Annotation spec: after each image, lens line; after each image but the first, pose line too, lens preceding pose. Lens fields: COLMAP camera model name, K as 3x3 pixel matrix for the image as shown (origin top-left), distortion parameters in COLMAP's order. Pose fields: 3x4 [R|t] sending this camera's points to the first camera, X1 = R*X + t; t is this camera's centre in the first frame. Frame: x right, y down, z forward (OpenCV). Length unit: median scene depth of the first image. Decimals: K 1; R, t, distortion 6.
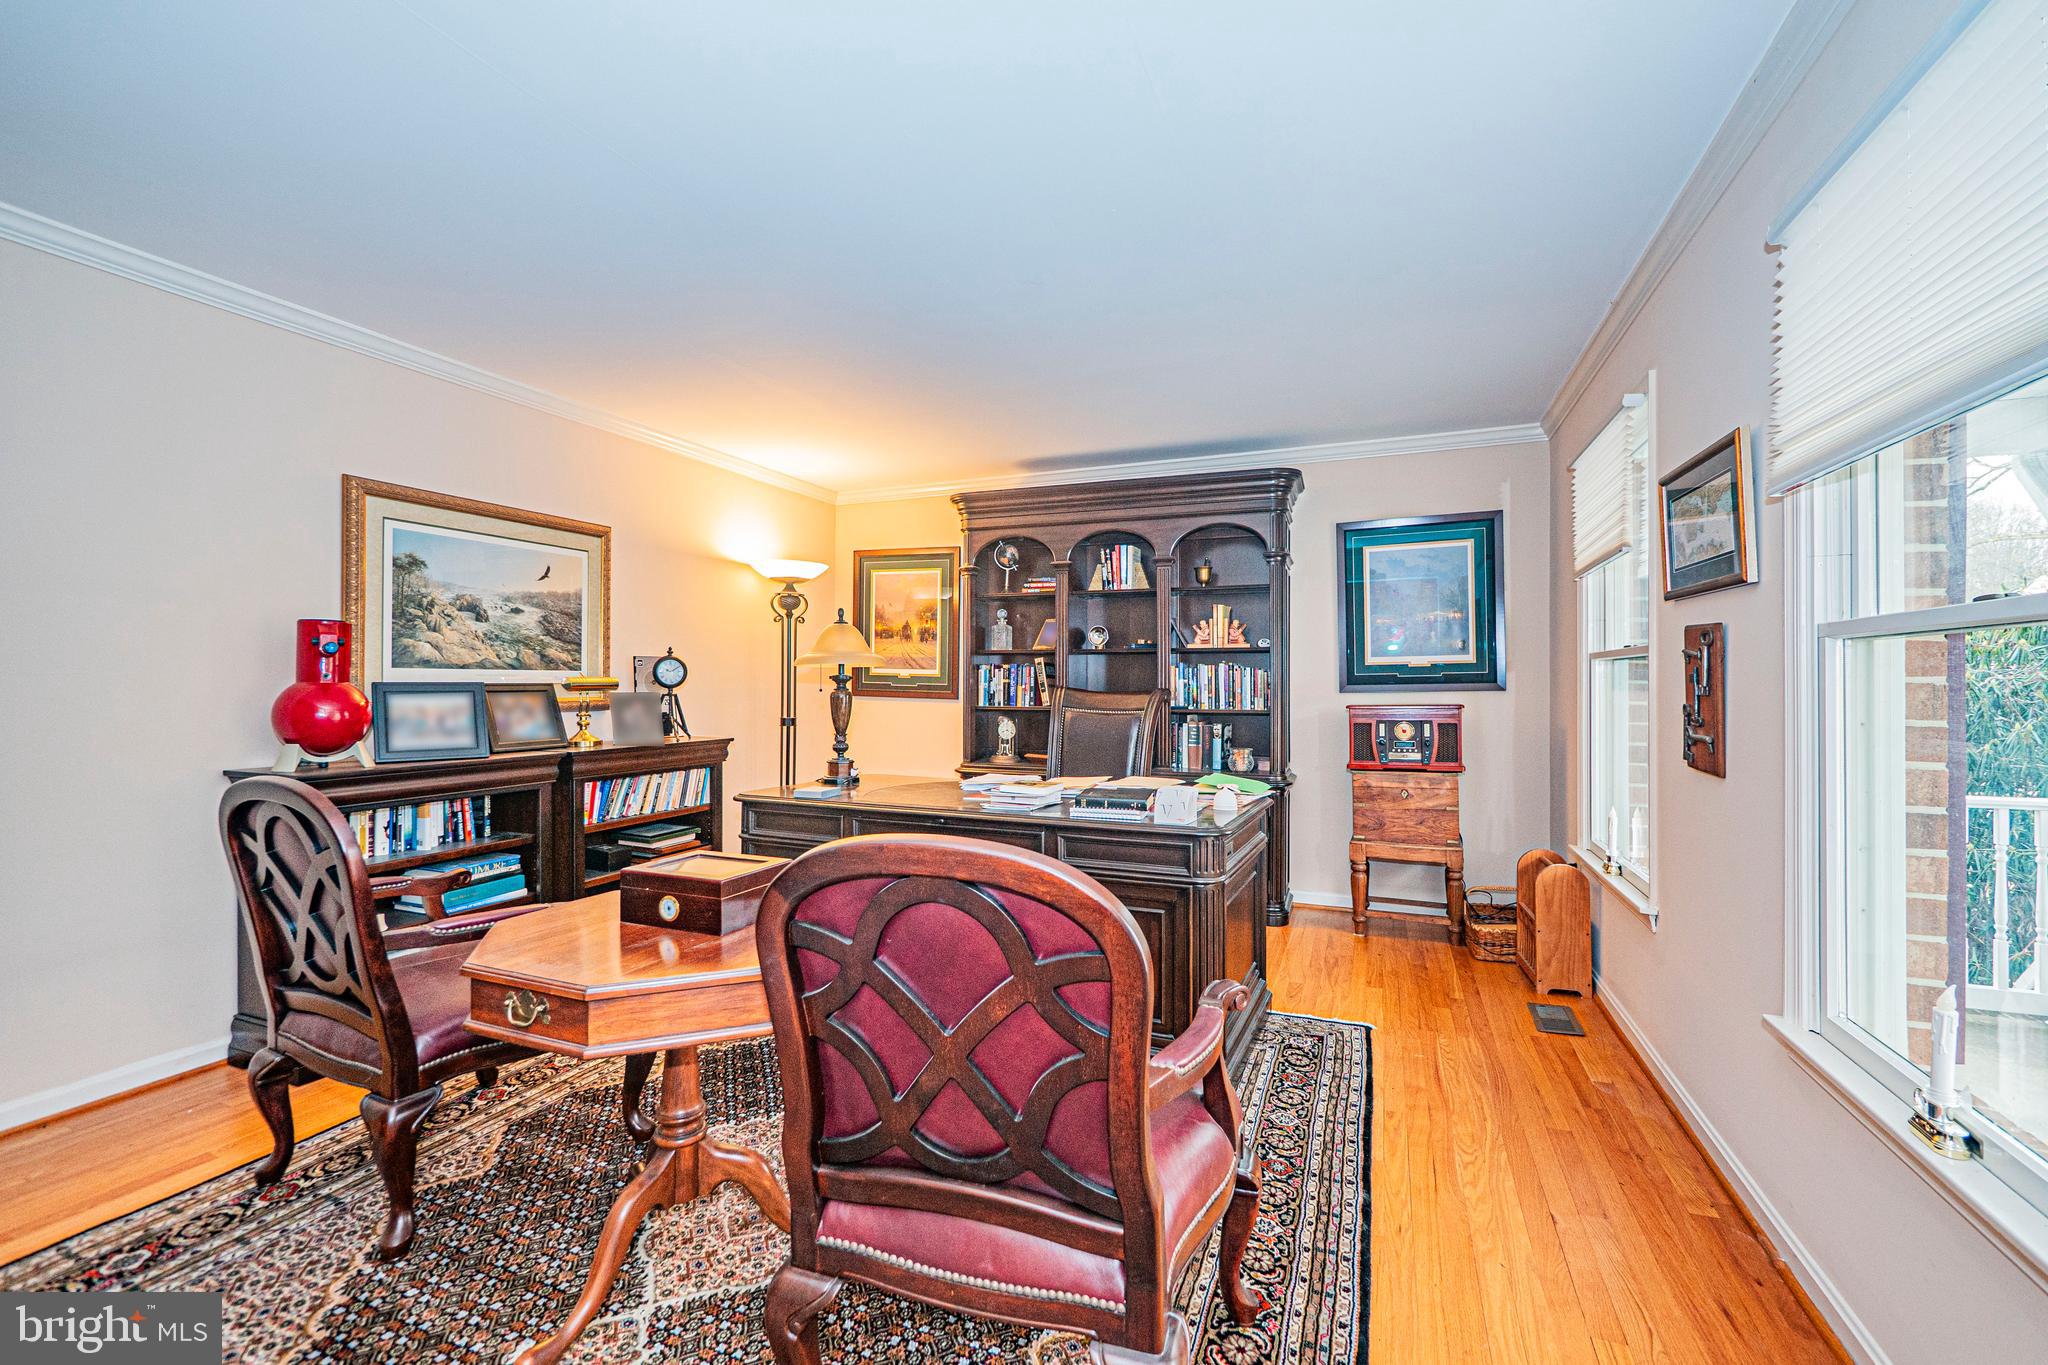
lens RADIAL K [[866.8, 0, 1021.7], [0, 866.8, 684.3], [0, 0, 1]] dist [-0.006566, 0.001138]
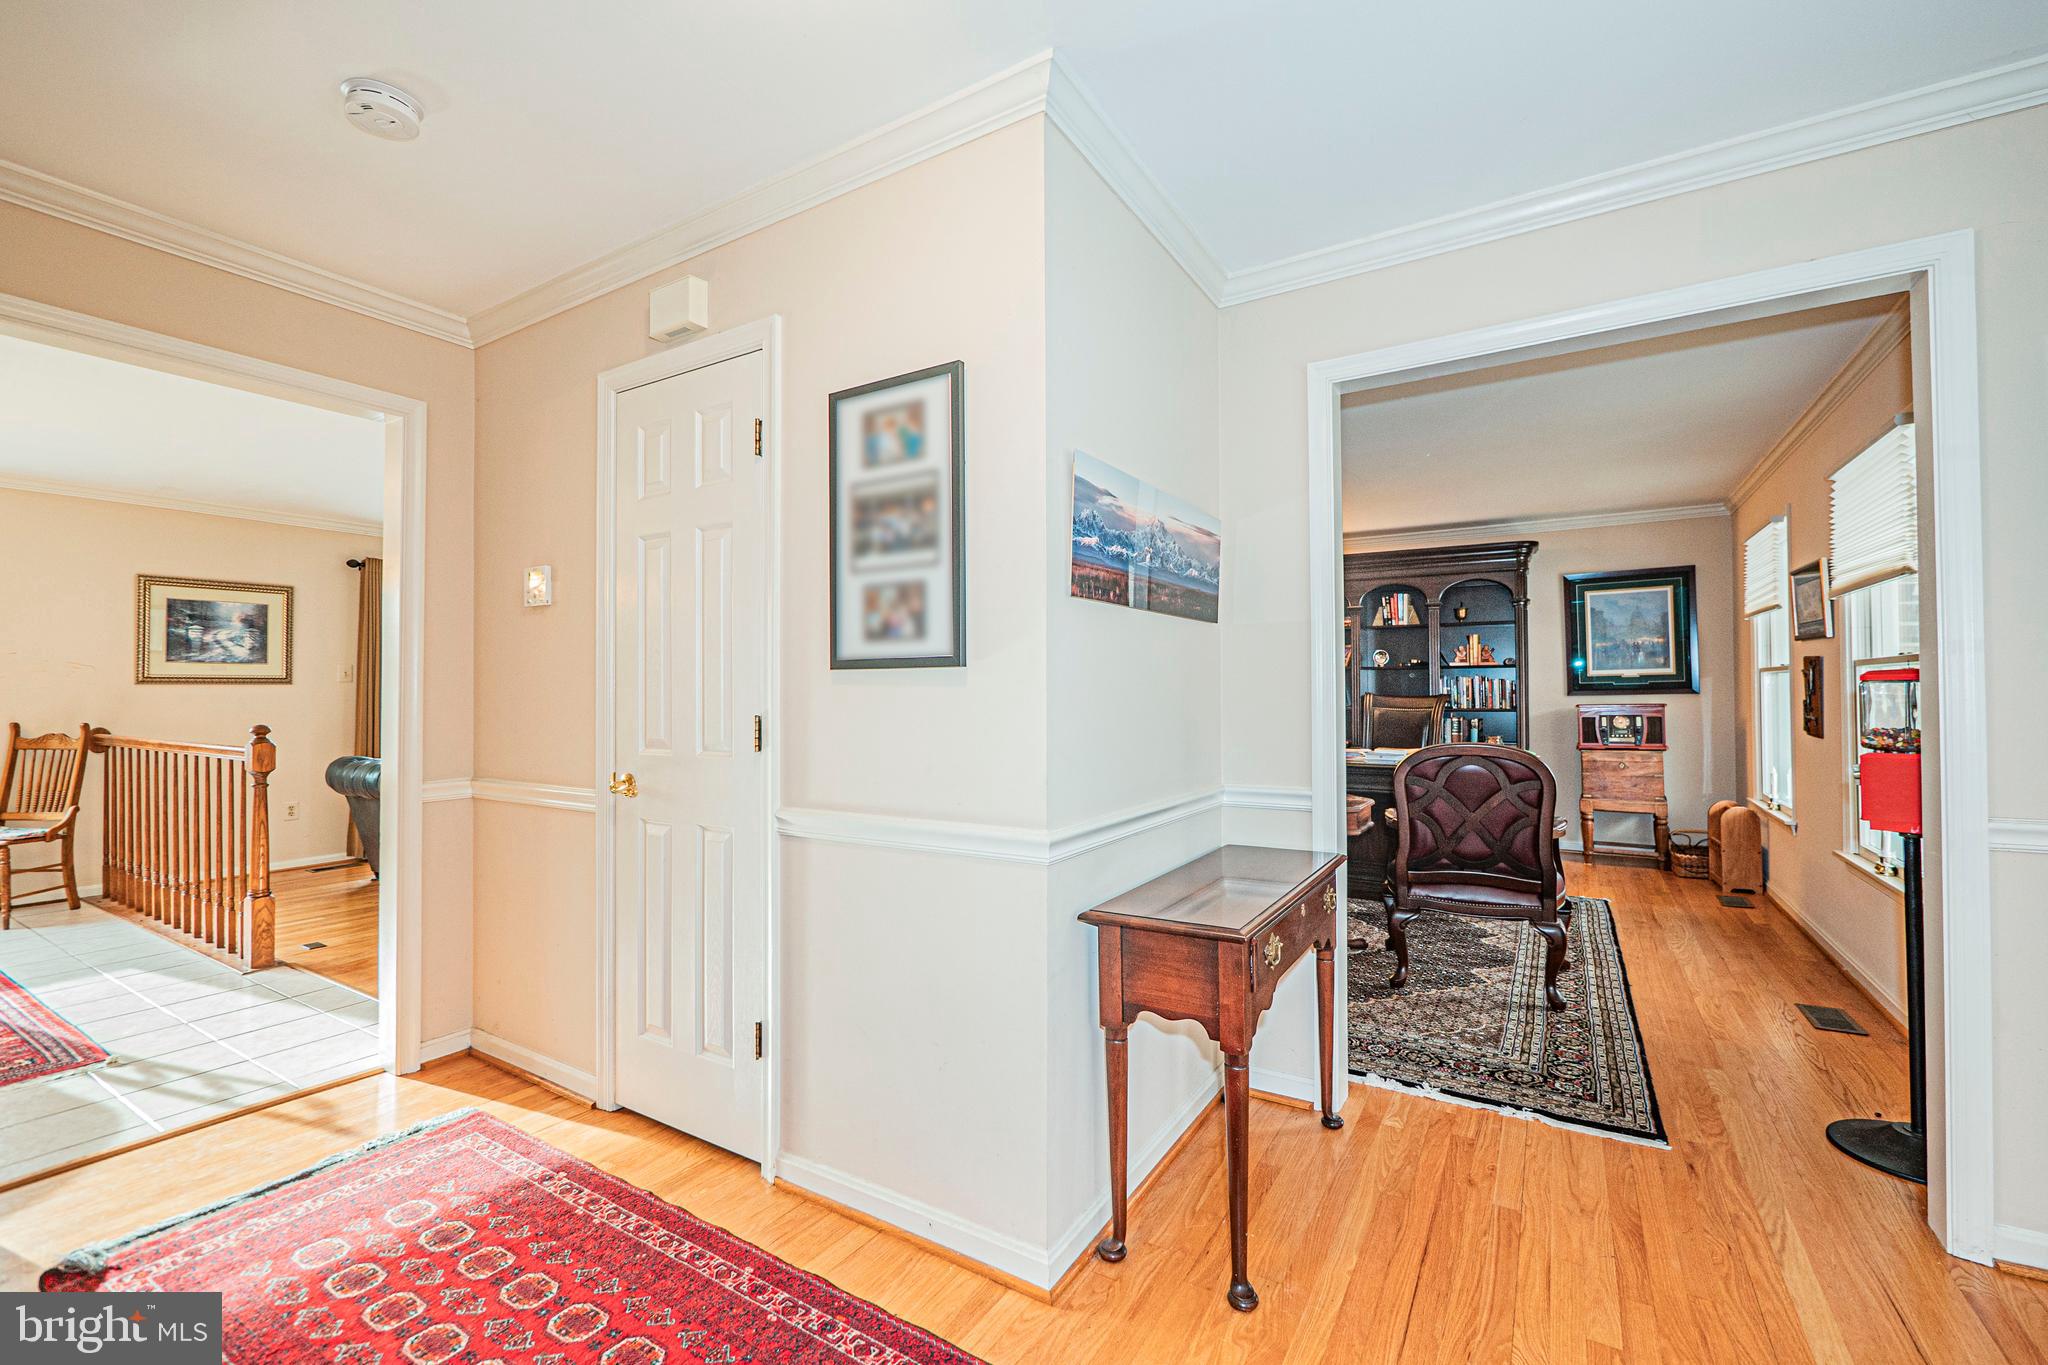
lens RADIAL K [[866.8, 0, 1018.4], [0, 866.8, 683.3], [0, 0, 1]] dist [-0.006566, 0.001138]
pose [[0.985963, -0.007401, -0.166798, -0.309430], [0.005533, 0.999917, -0.011661, 0.000072], [0.166871, 0.010575, 0.985922, -0.591972]]
